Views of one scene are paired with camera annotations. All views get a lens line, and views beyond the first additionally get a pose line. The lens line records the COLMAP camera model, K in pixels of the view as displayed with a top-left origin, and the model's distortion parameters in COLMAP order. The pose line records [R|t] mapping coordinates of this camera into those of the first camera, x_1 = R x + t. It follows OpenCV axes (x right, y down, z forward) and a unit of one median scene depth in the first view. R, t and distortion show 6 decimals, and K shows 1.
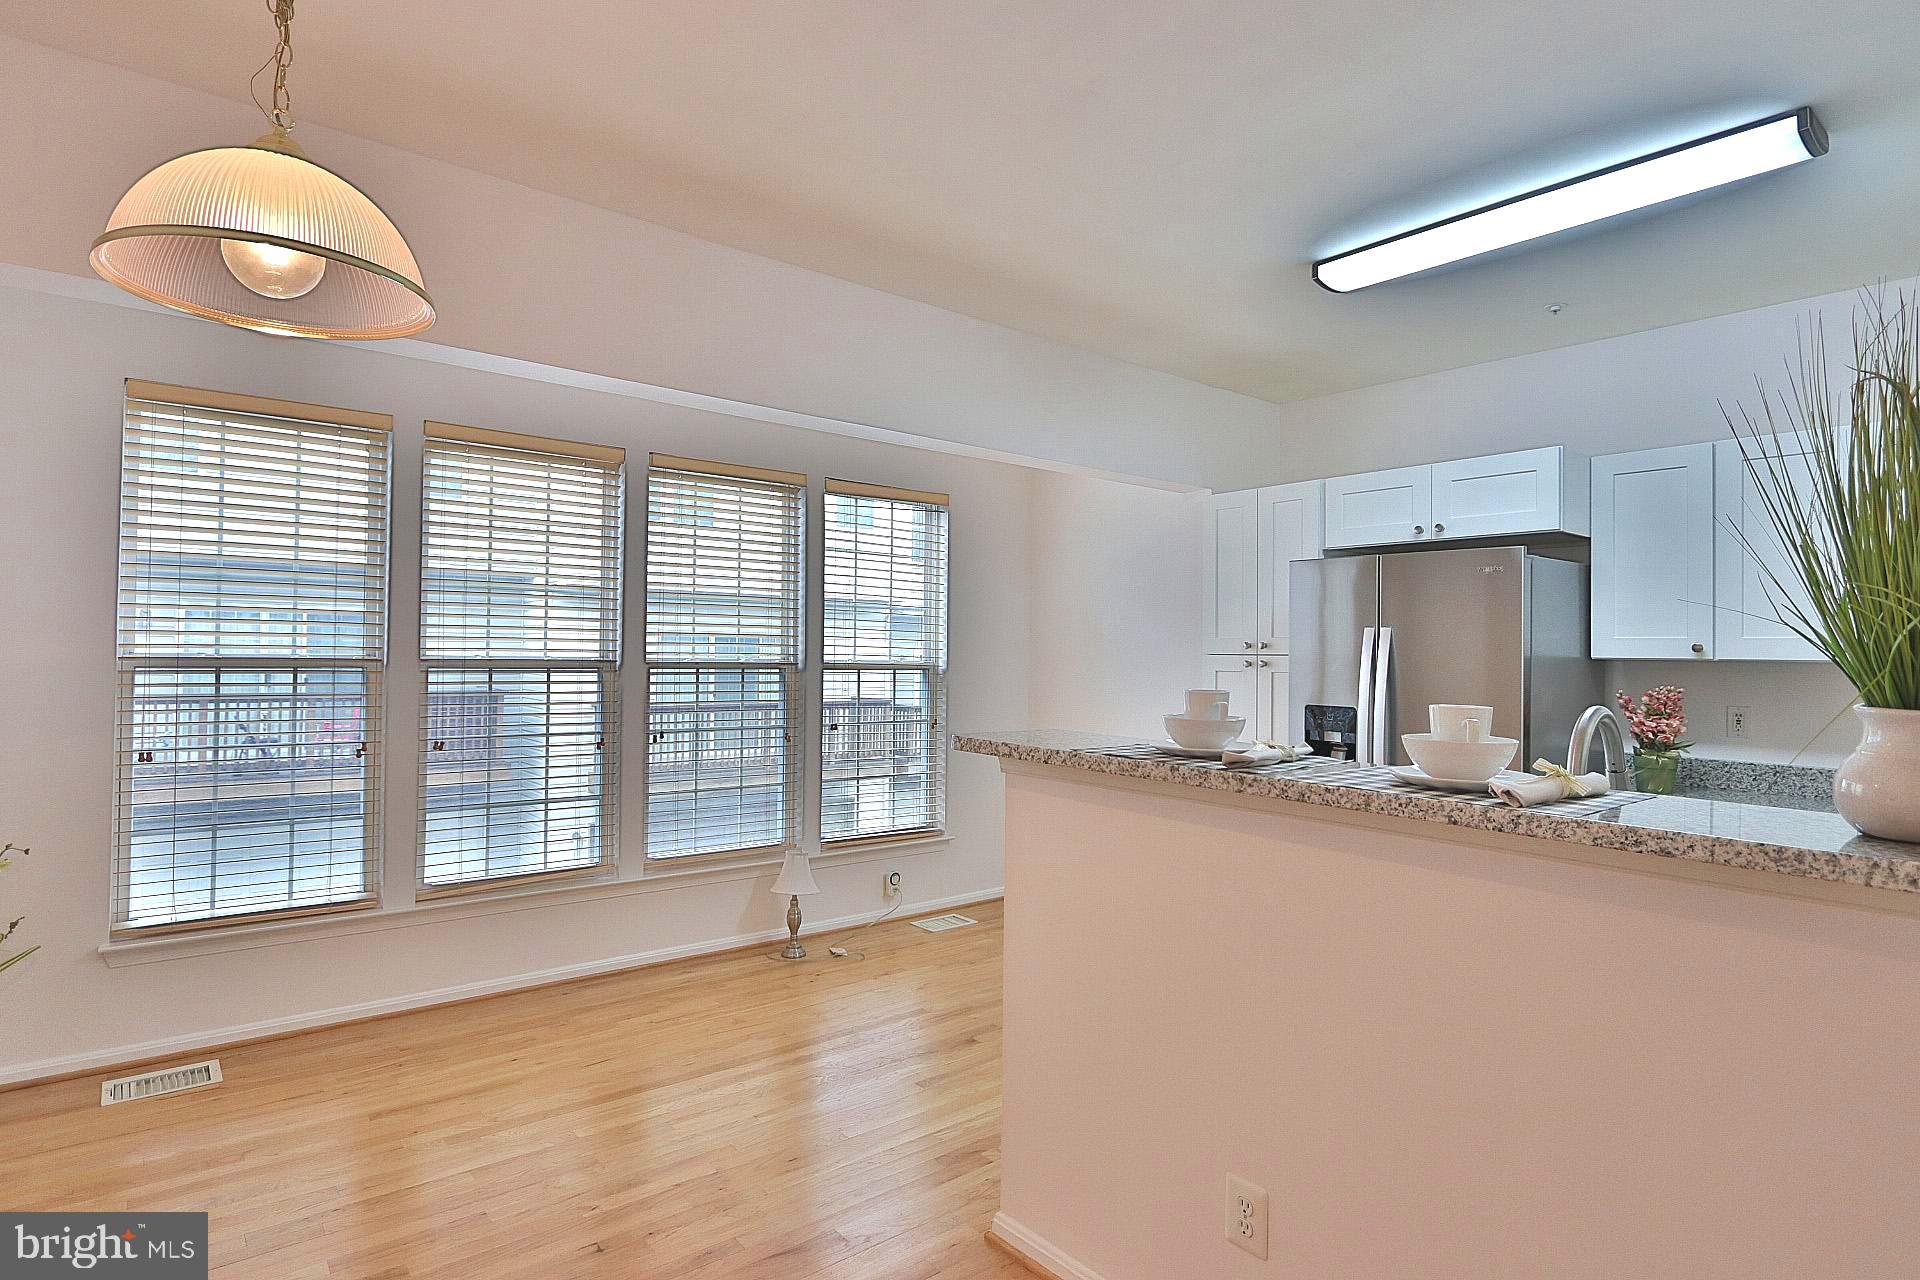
lens RADIAL K [[987.0, 0, 948.1], [0, 987.0, 640.0], [0, 0, 1]] dist [-0.021122, 0.003329]
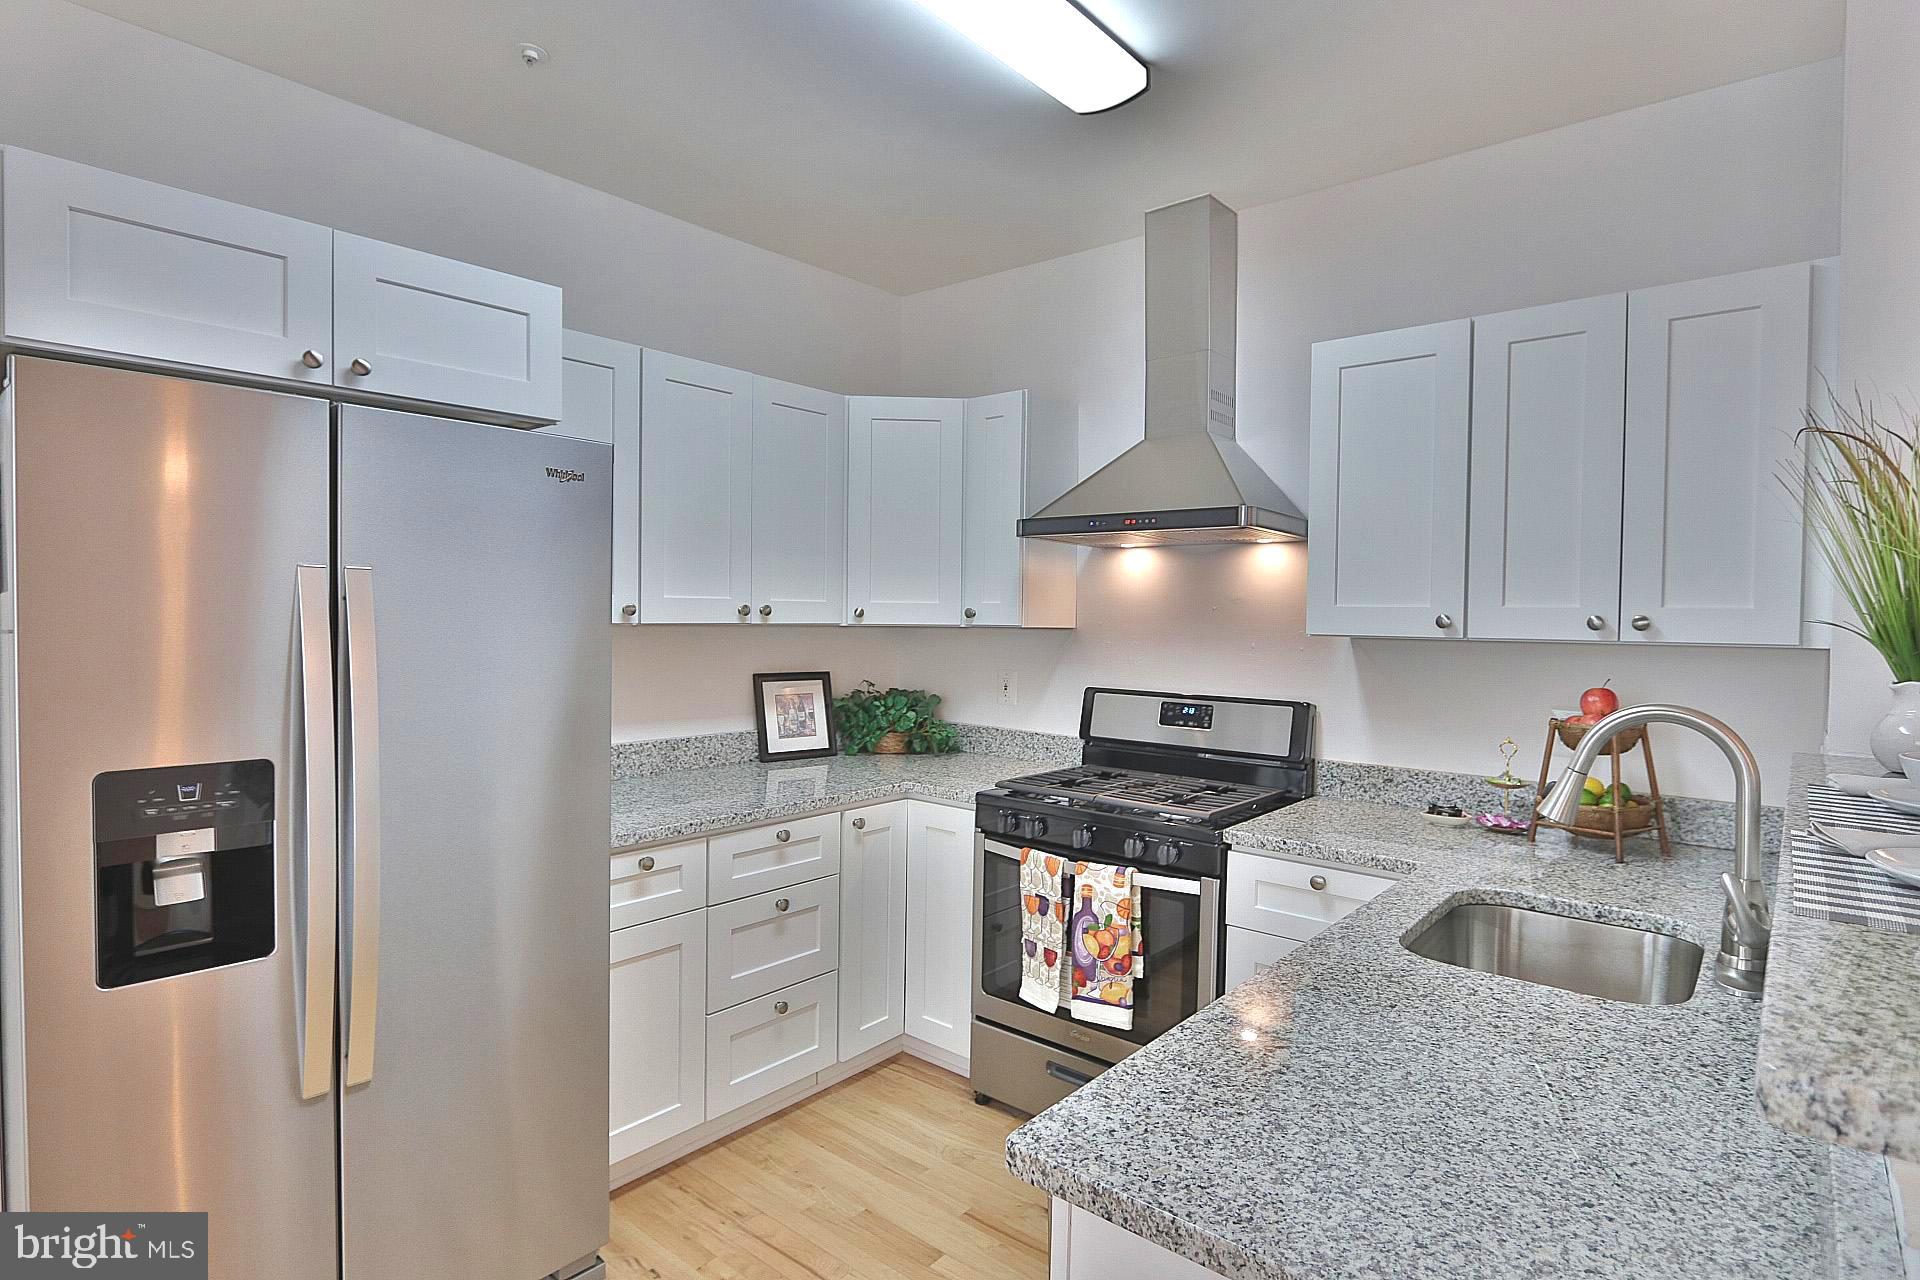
lens RADIAL K [[987.0, 0, 958.5], [0, 987.0, 640.4], [0, 0, 1]] dist [-0.021122, 0.003329]
pose [[-0.185970, -0.044295, 0.981556, -0.041415], [-0.025218, 0.998869, 0.040298, -0.005295], [-0.982232, -0.017259, -0.186877, 0.790781]]
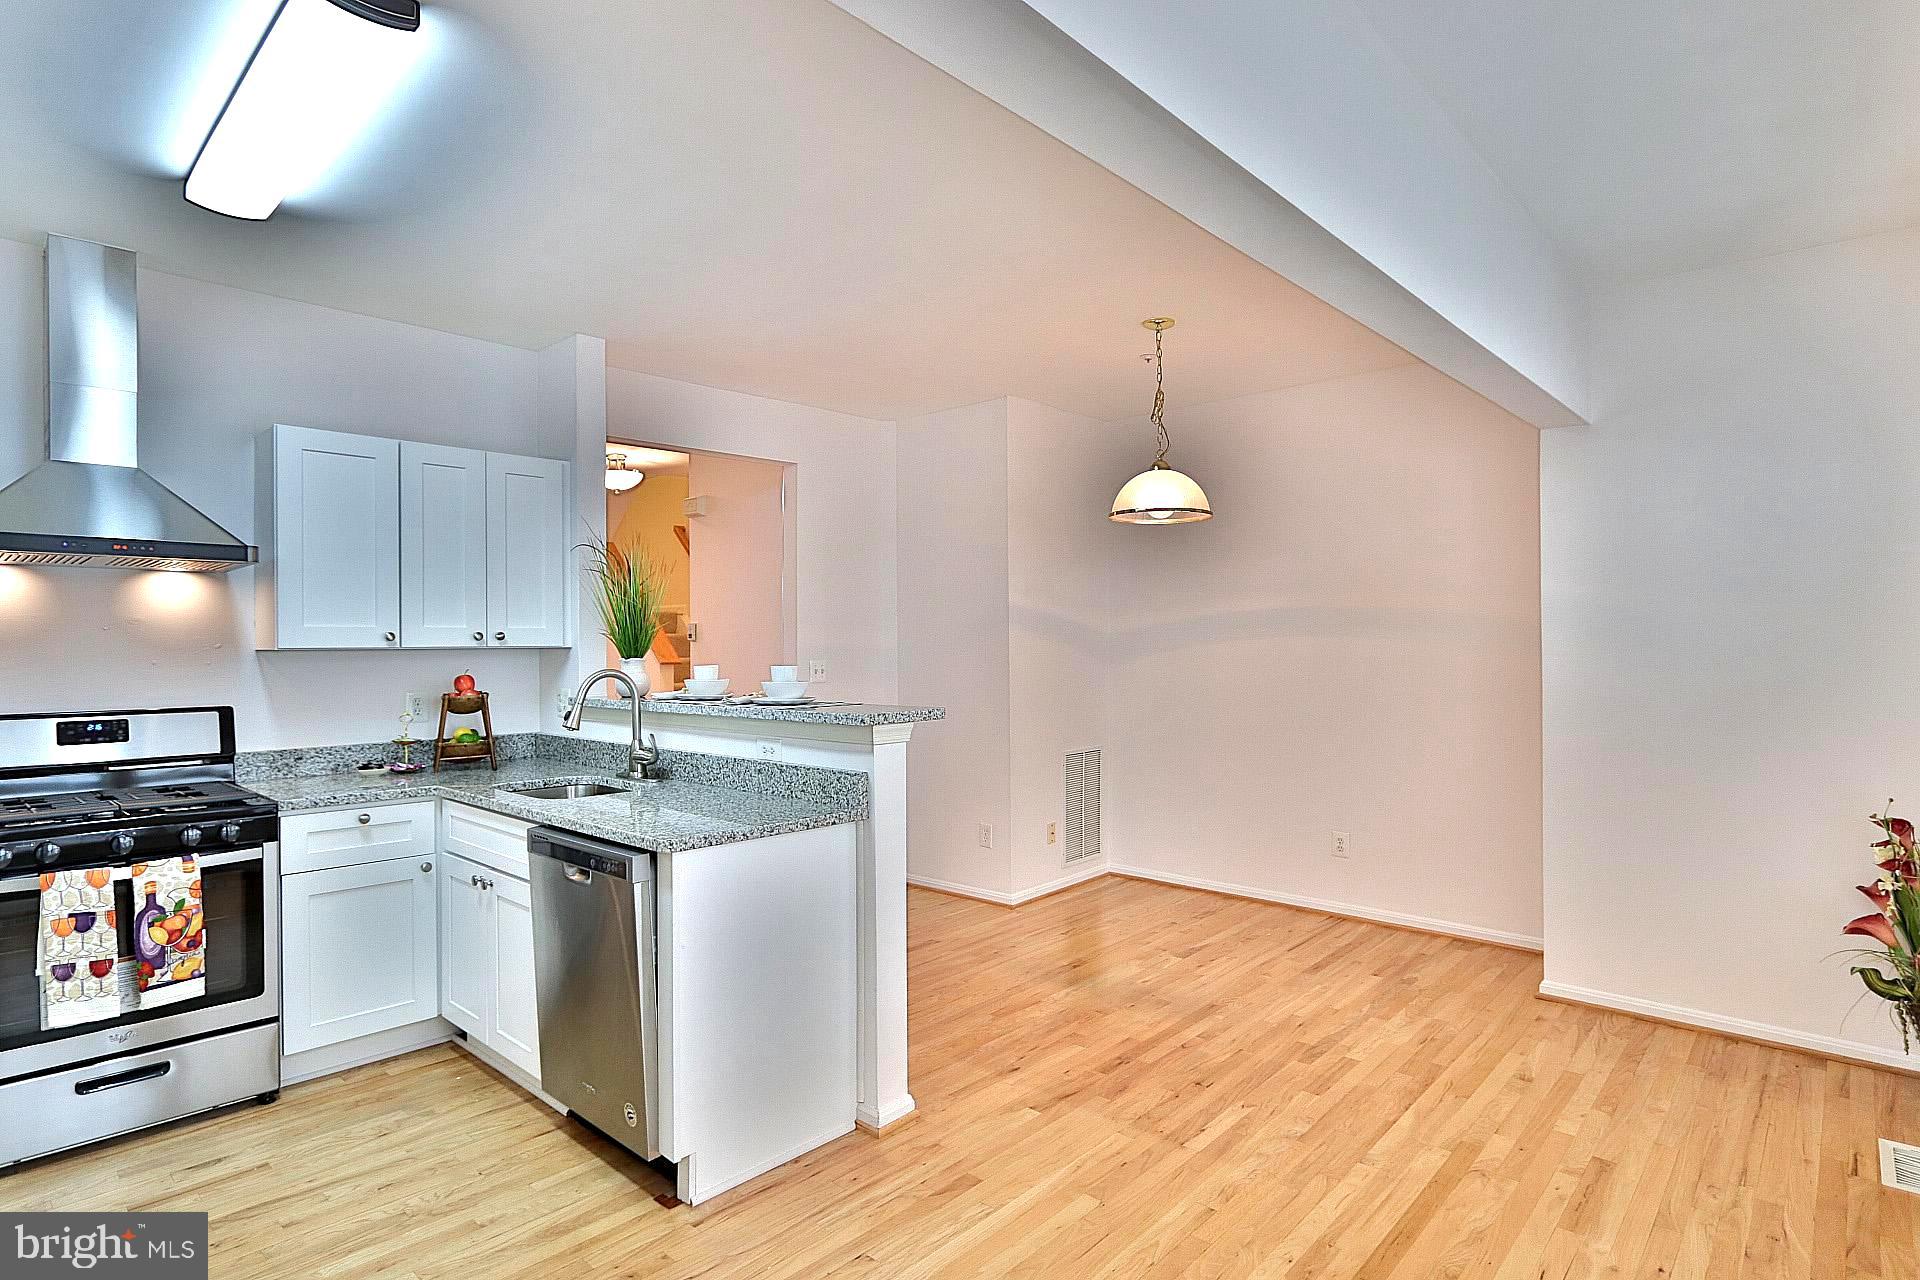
lens RADIAL K [[987.0, 0, 956.1], [0, 987.0, 639.3], [0, 0, 1]] dist [-0.021122, 0.003329]
pose [[-0.990237, -0.007218, -0.139207, 0.103482], [-0.004853, 0.999838, -0.017326, 0.015774], [0.139309, -0.016481, -0.990112, 1.369553]]
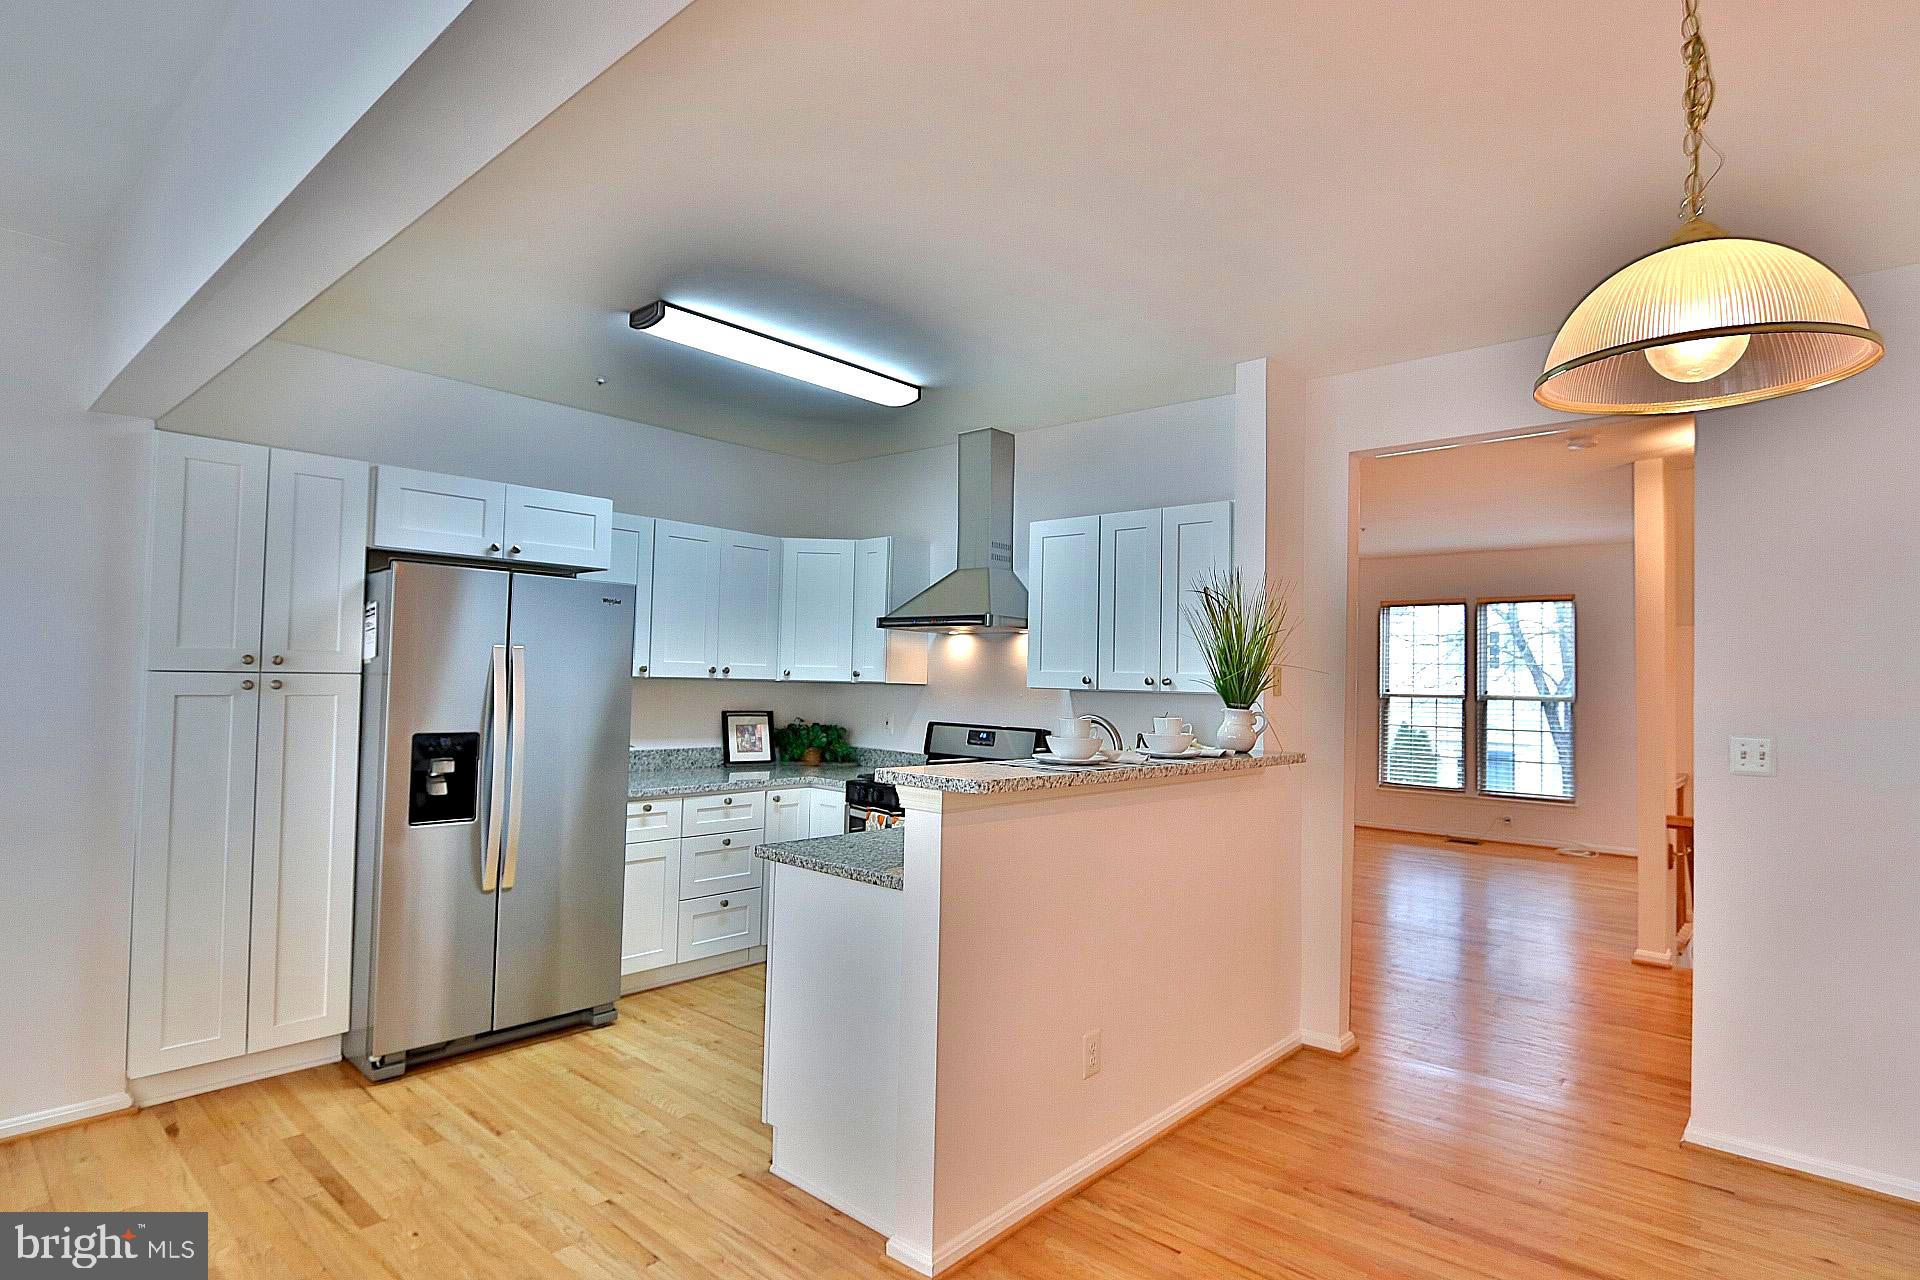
lens RADIAL K [[987.0, 0, 959.3], [0, 987.0, 645.5], [0, 0, 1]] dist [-0.021122, 0.003329]
pose [[-0.163352, 0.015230, 0.986450, -0.575575], [-0.037024, 0.999082, -0.021557, -0.009884], [-0.985873, -0.040044, -0.162638, 0.704367]]
